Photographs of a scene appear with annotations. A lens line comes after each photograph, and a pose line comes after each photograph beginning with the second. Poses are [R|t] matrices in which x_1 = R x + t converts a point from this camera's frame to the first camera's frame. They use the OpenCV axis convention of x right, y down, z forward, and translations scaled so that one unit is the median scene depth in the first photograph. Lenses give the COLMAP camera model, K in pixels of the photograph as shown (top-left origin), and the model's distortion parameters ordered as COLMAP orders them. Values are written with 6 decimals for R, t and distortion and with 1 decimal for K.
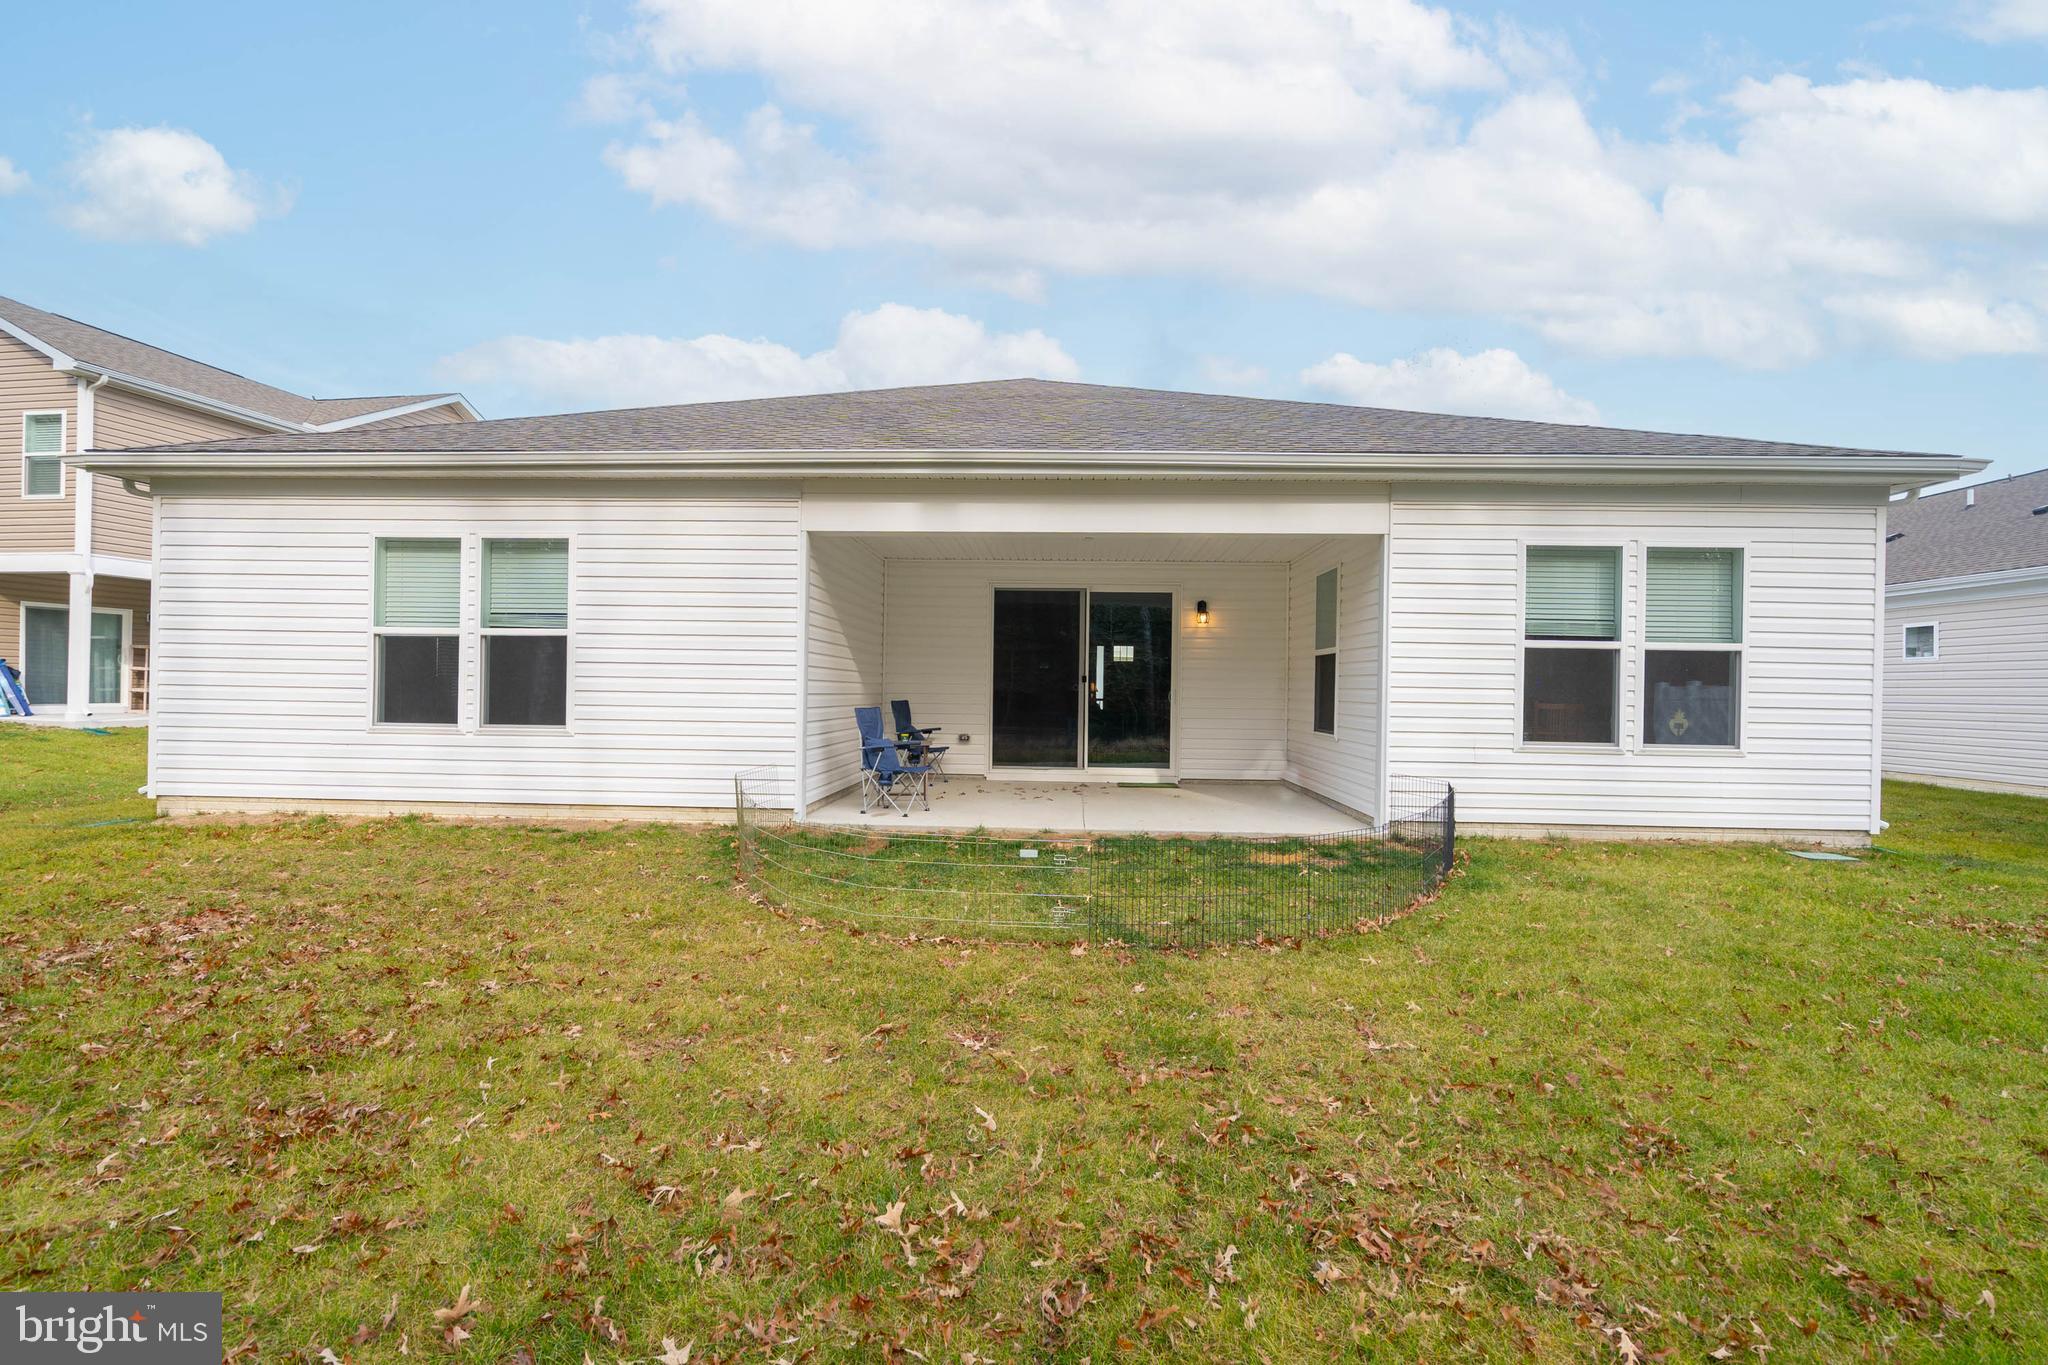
lens RADIAL K [[982.2, 0, 848.5], [0, 982.2, 706.6], [0, 0, 1]] dist [-0.012105, -0.000322]
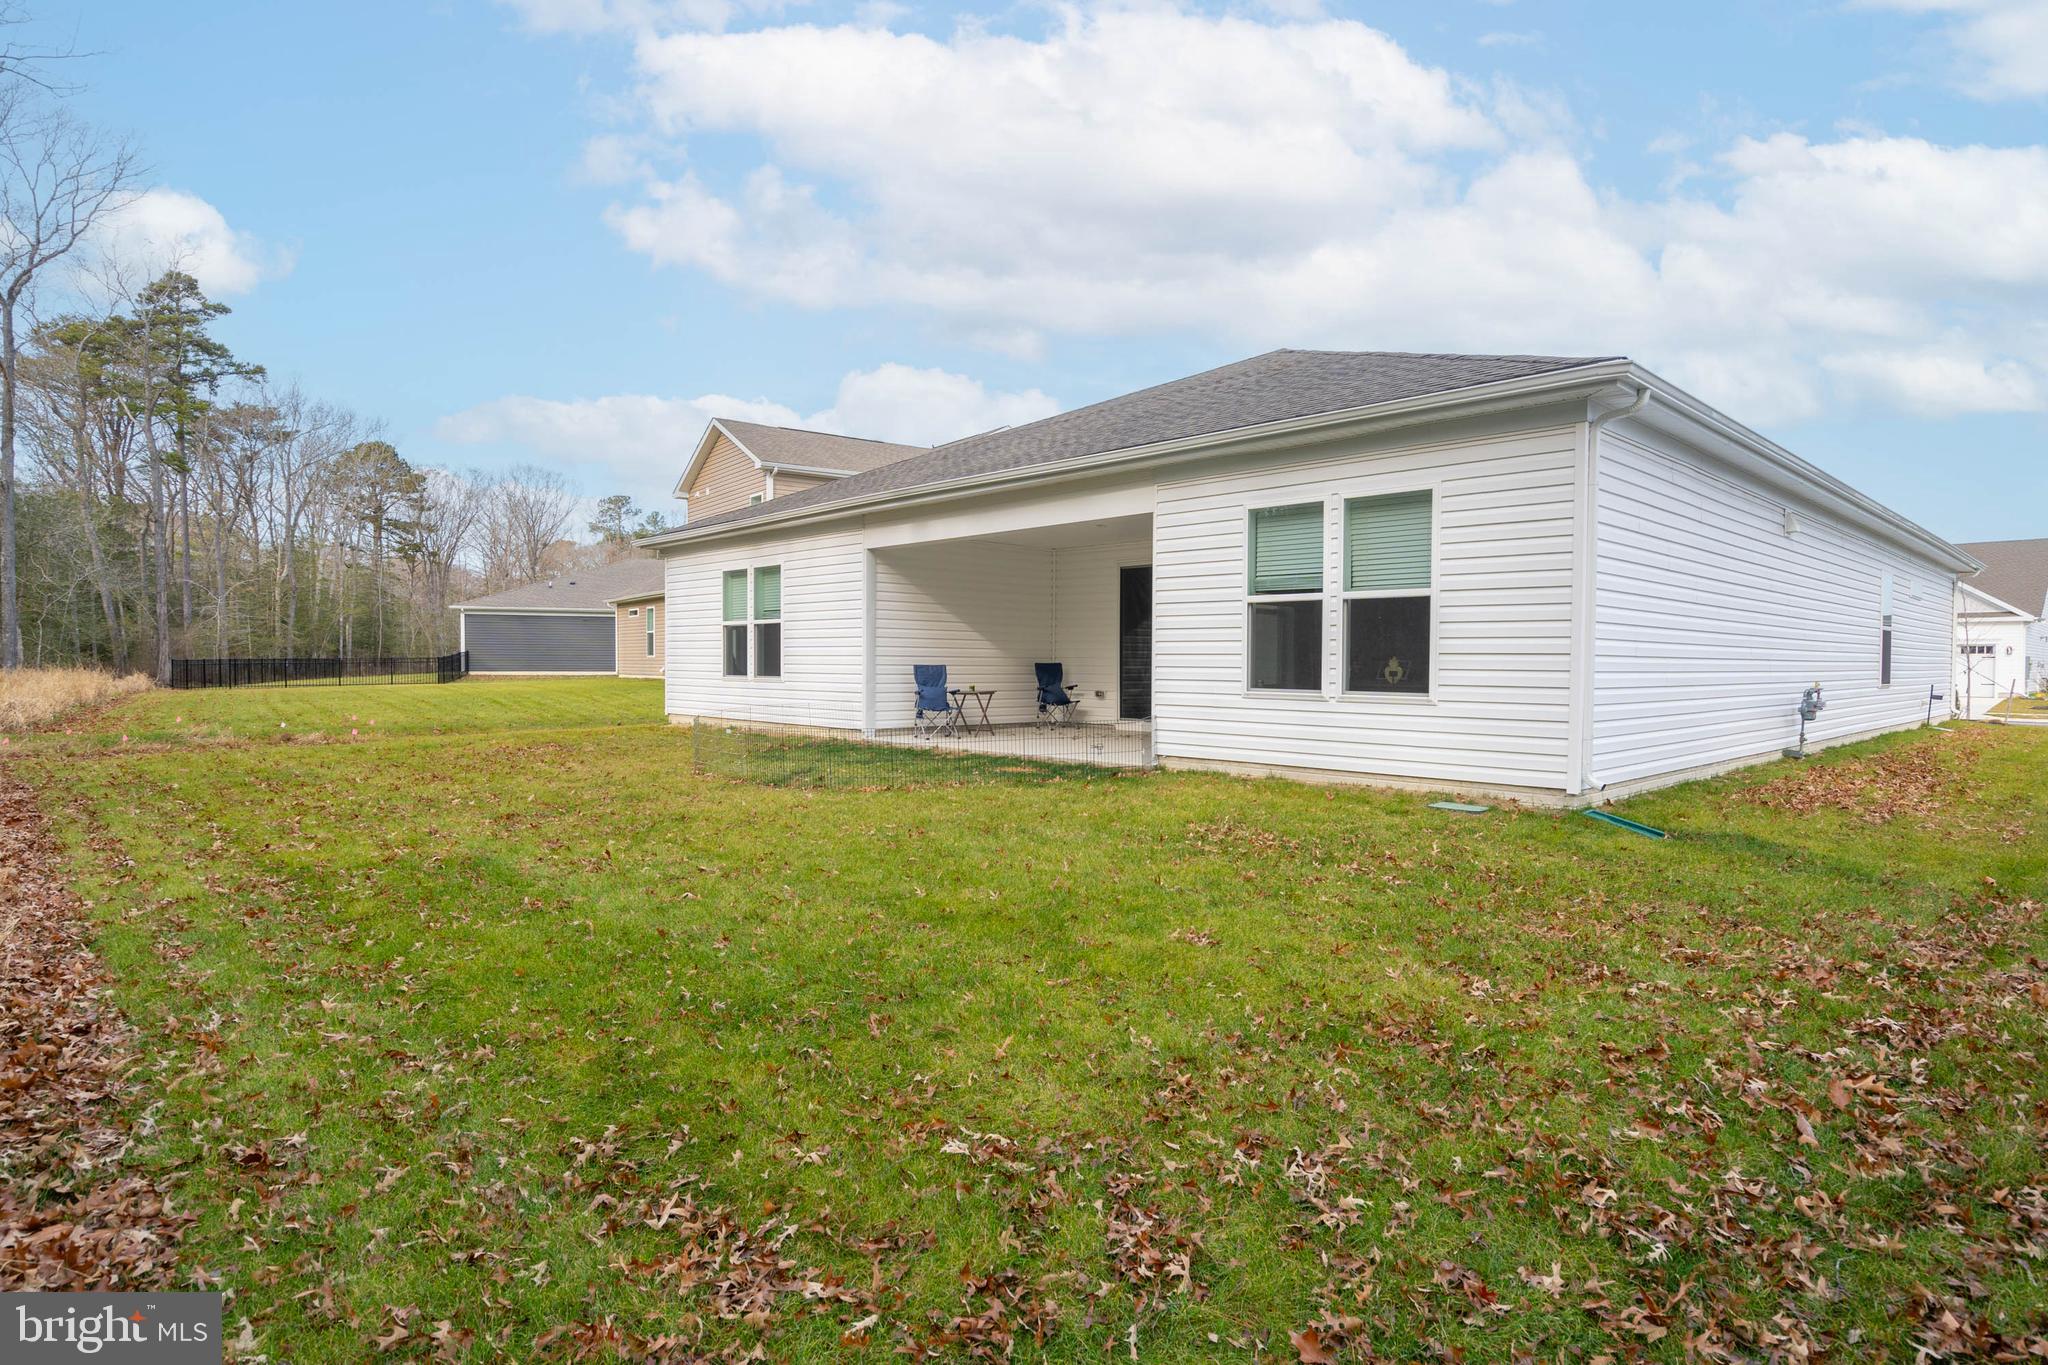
lens RADIAL K [[1121.1, 0, 1034.8], [0, 1121.1, 680.6], [0, 0, 1]] dist [-0.005390, -0.000233]
pose [[0.715029, 0.000400, -0.699095, 1.349333], [0.002935, 0.999989, 0.003575, 0.021061], [0.699089, -0.004608, 0.715020, -0.069330]]
